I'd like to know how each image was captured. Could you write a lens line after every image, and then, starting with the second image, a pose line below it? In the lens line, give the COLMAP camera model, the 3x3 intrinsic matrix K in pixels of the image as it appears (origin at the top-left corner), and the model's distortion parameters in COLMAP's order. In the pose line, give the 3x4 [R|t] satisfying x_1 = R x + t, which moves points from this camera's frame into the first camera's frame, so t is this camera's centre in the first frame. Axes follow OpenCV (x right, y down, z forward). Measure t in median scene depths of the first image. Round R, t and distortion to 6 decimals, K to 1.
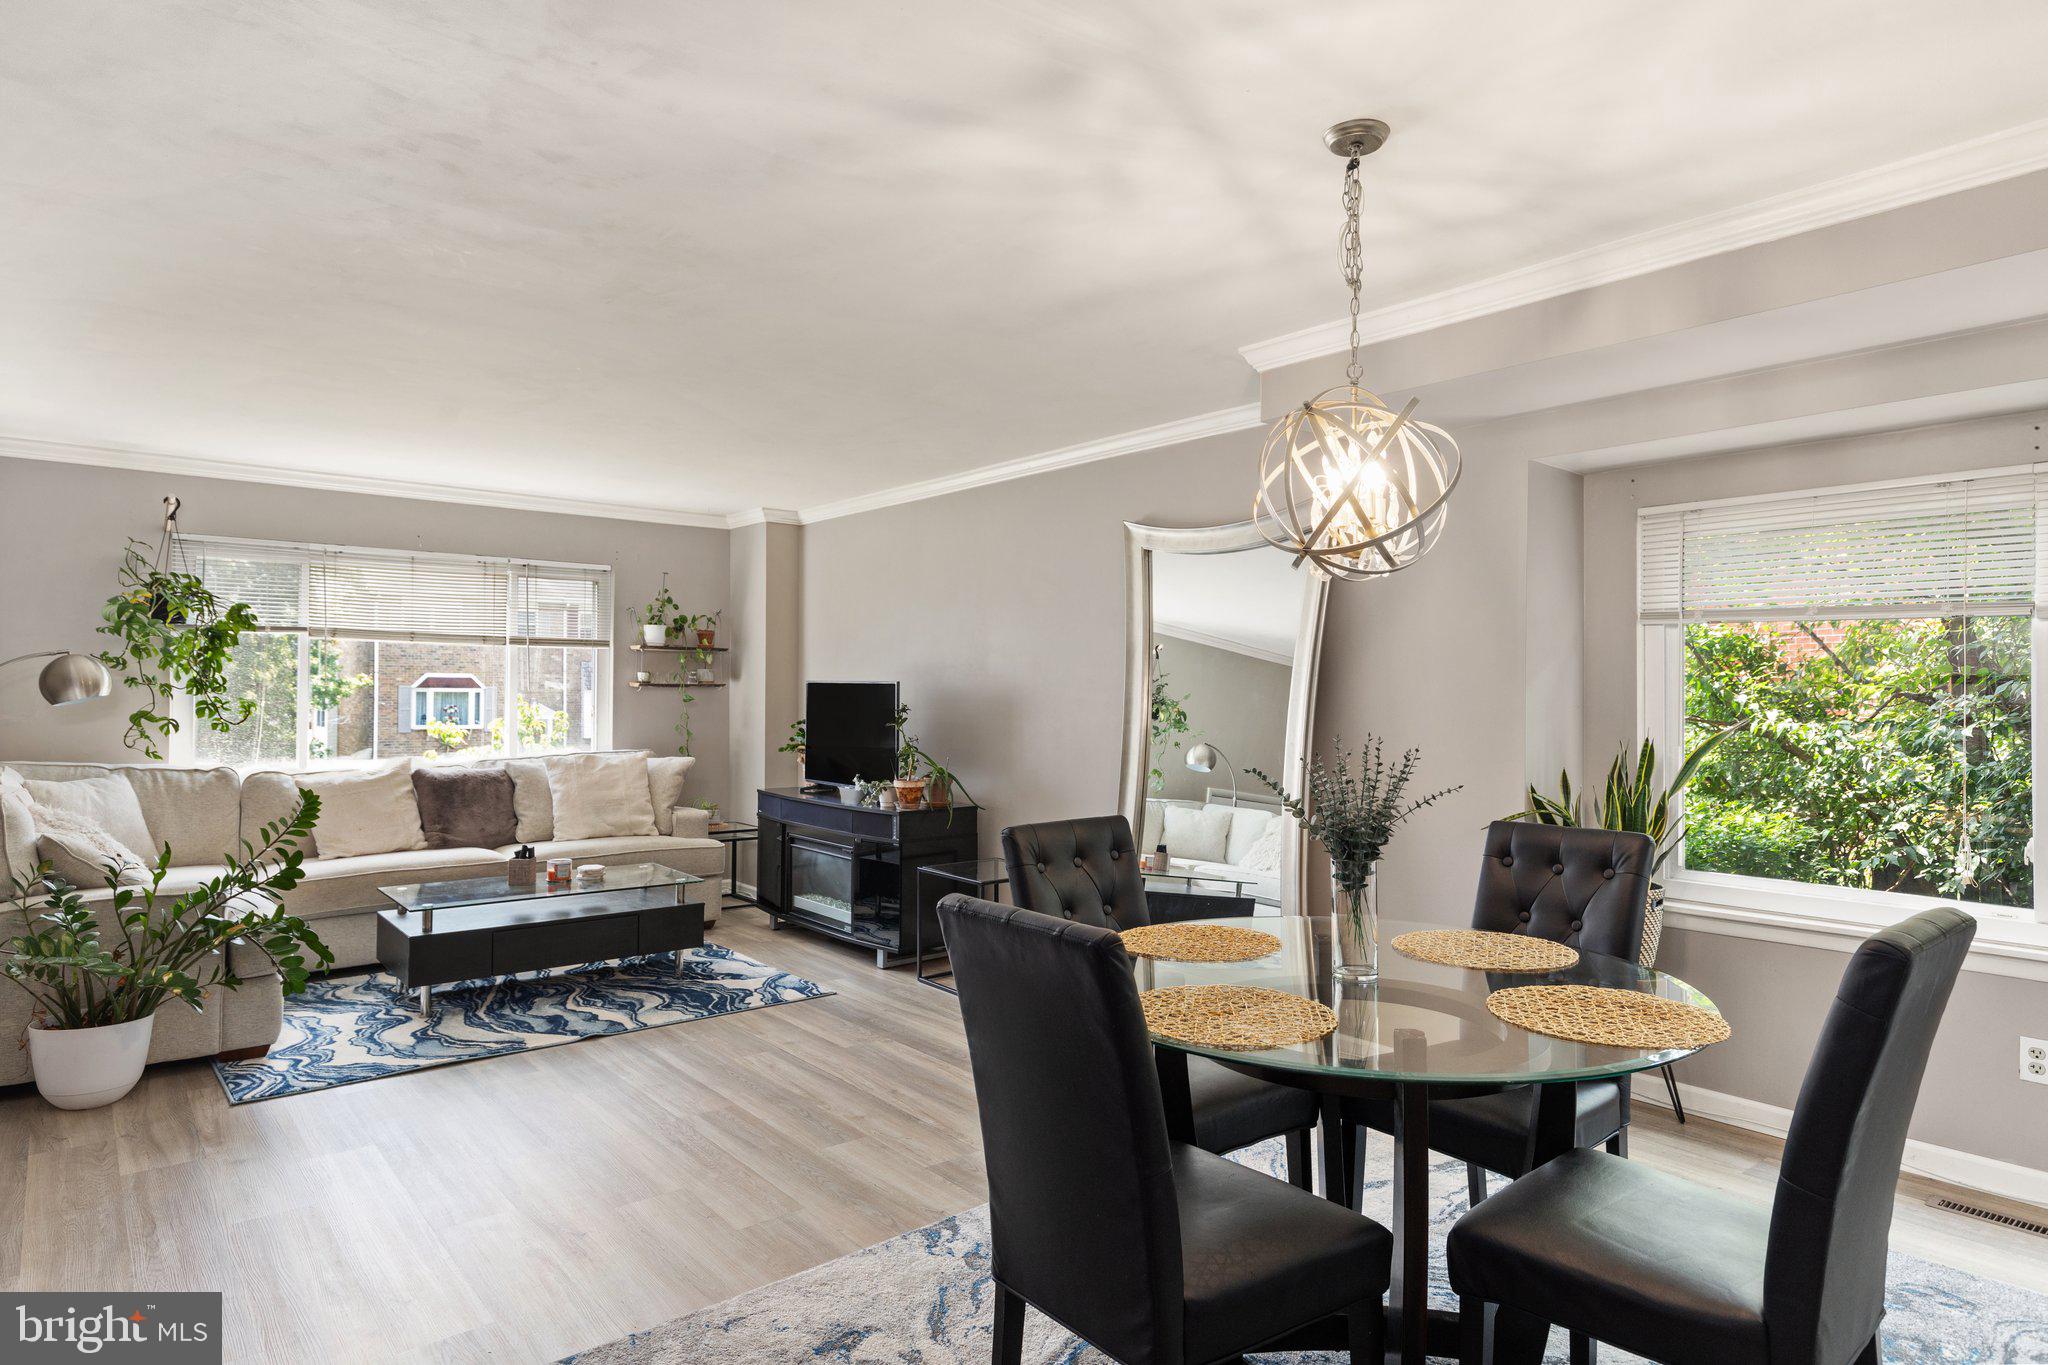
lens RADIAL K [[1156.7, 0, 1026.4], [0, 1156.7, 689.0], [0, 0, 1]] dist [0.010024, 0.001940]
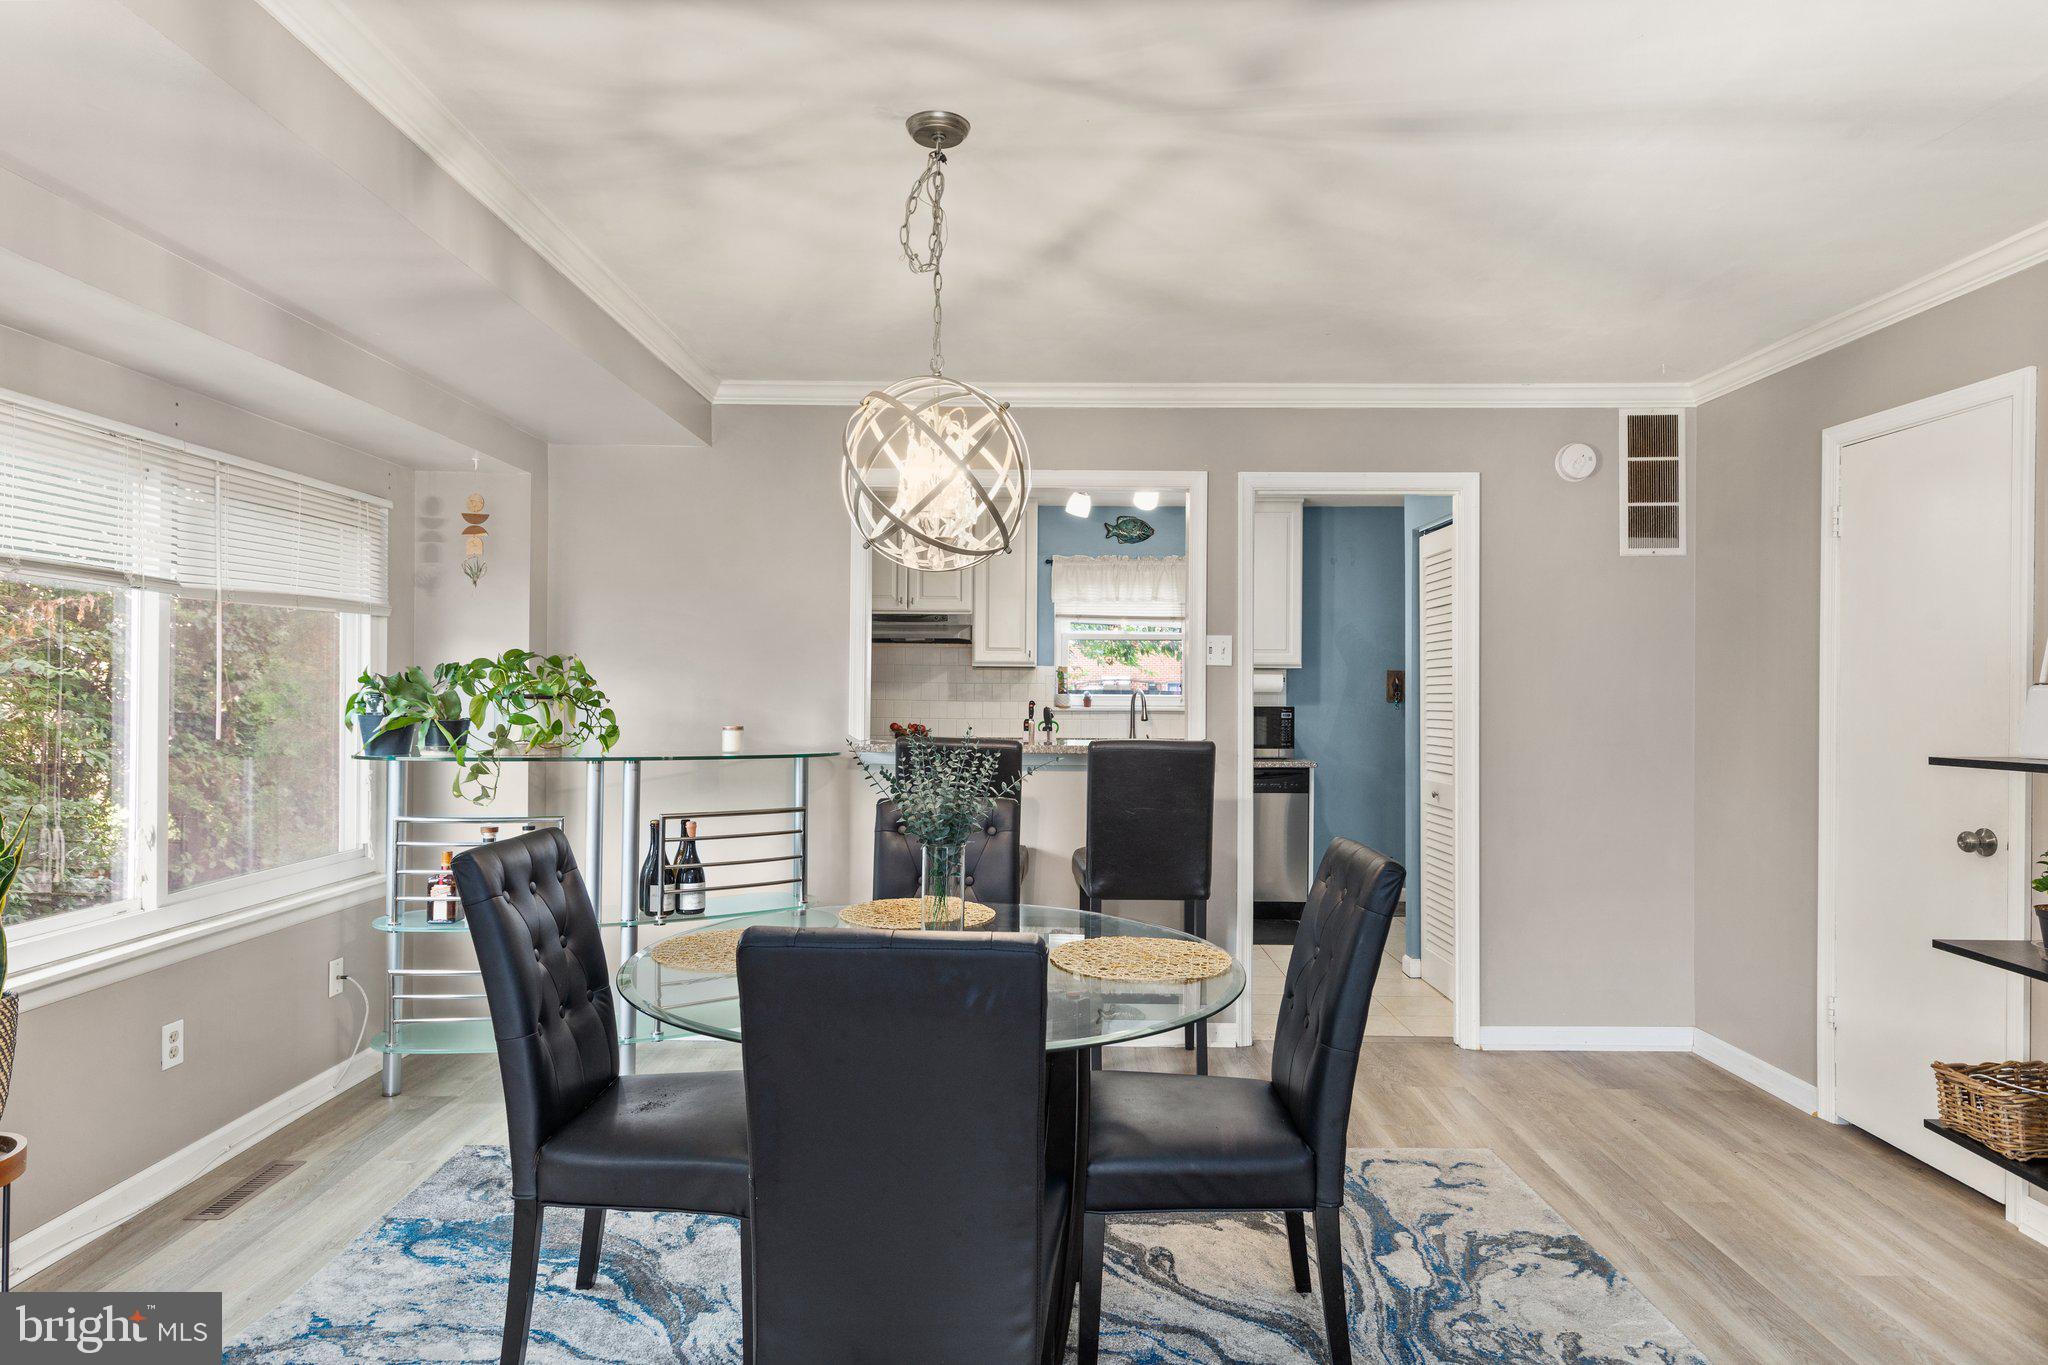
lens RADIAL K [[1156.7, 0, 1026.4], [0, 1156.7, 689.0], [0, 0, 1]] dist [0.010024, 0.001940]
pose [[-0.758467, -0.011387, 0.651612, -0.356125], [-0.012718, 0.999916, 0.002671, 0.005617], [-0.651587, -0.006261, -0.758548, 1.402872]]
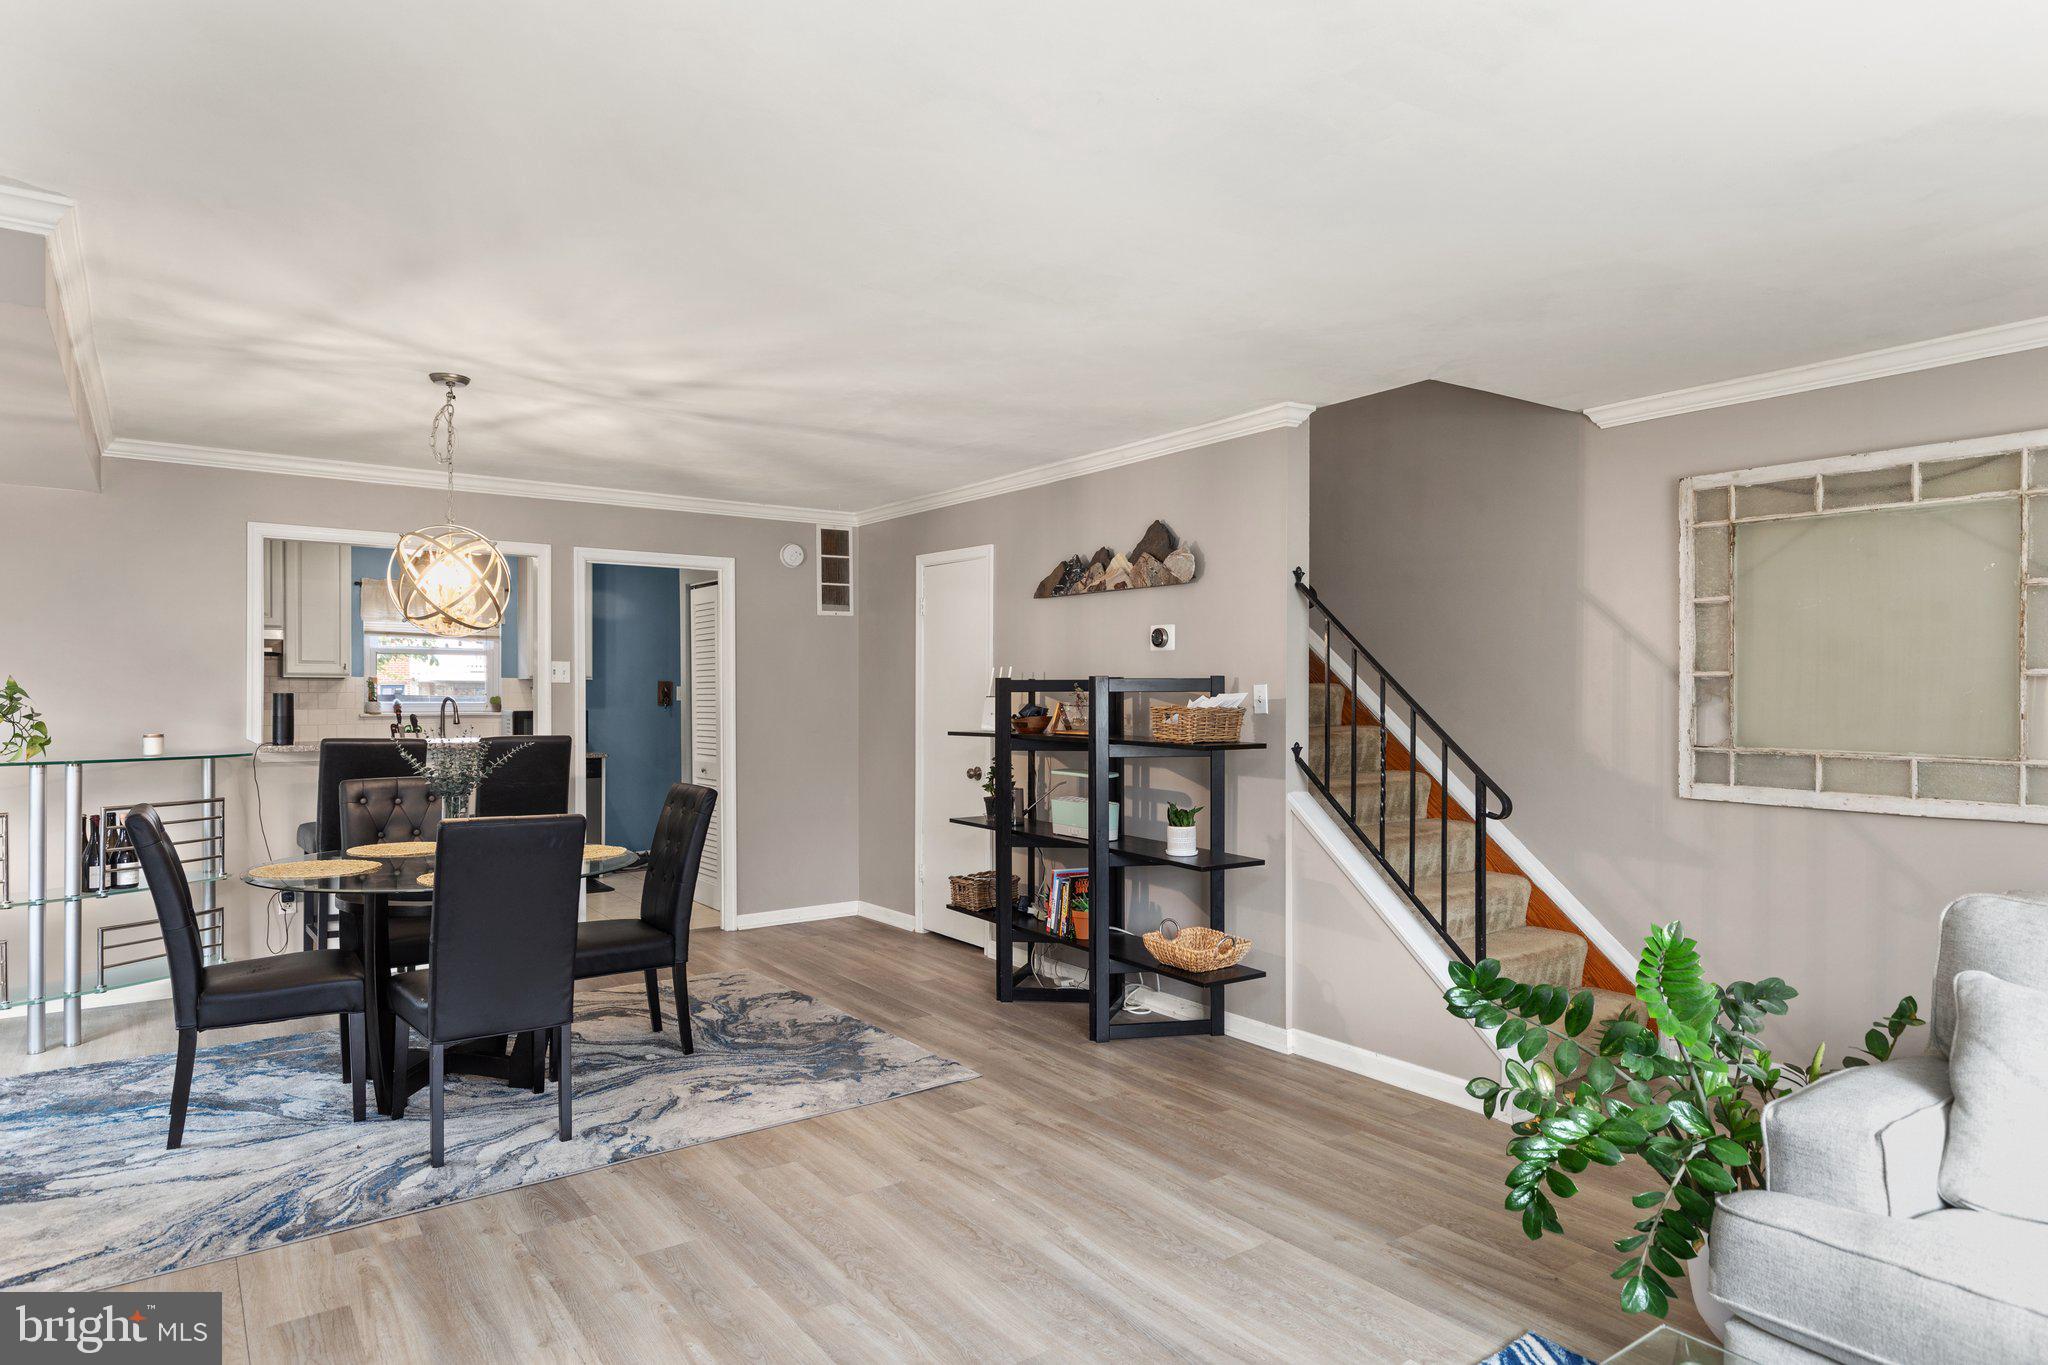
lens RADIAL K [[1156.7, 0, 1026.4], [0, 1156.7, 689.0], [0, 0, 1]] dist [0.010024, 0.001940]
pose [[-0.997896, -0.008767, 0.064237, -0.561855], [-0.009071, 0.999949, -0.004448, -0.011004], [-0.064195, -0.005022, -0.997925, 2.190570]]
